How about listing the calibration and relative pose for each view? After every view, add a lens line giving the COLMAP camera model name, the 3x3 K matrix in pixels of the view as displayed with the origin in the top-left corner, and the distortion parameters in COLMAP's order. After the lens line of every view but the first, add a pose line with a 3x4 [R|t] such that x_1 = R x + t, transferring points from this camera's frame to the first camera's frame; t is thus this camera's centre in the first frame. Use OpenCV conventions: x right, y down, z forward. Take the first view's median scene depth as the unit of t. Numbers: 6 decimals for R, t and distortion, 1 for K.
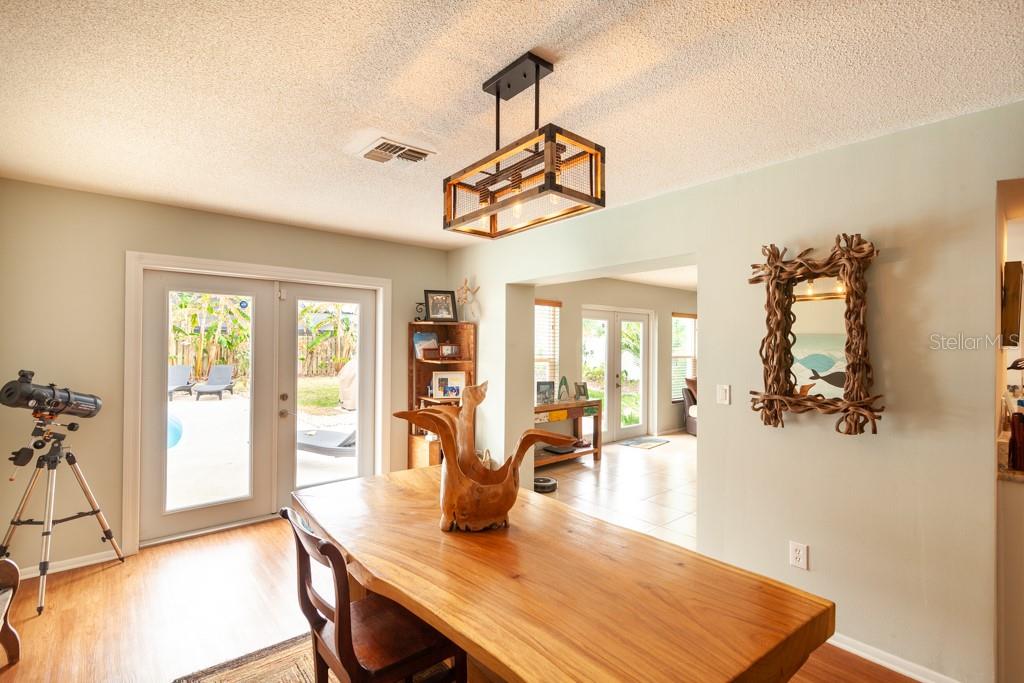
lens RADIAL K [[468.4, 0, 514.0], [0, 468.4, 344.0], [0, 0, 1]] dist [0.001905, -0.000724]
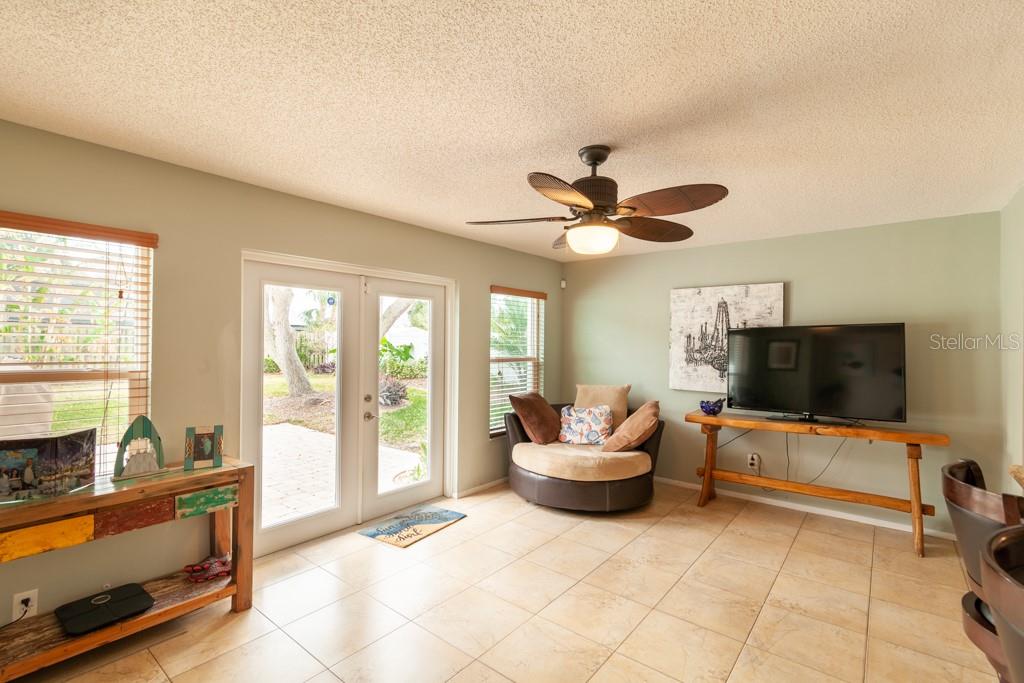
lens RADIAL K [[468.4, 0, 515.1], [0, 468.4, 343.3], [0, 0, 1]] dist [0.001905, -0.000724]
pose [[0.984515, 0.001530, 0.175294, 0.272234], [-0.003251, 0.999949, 0.009528, 0.000678], [-0.175270, -0.009951, 0.984470, 0.418820]]
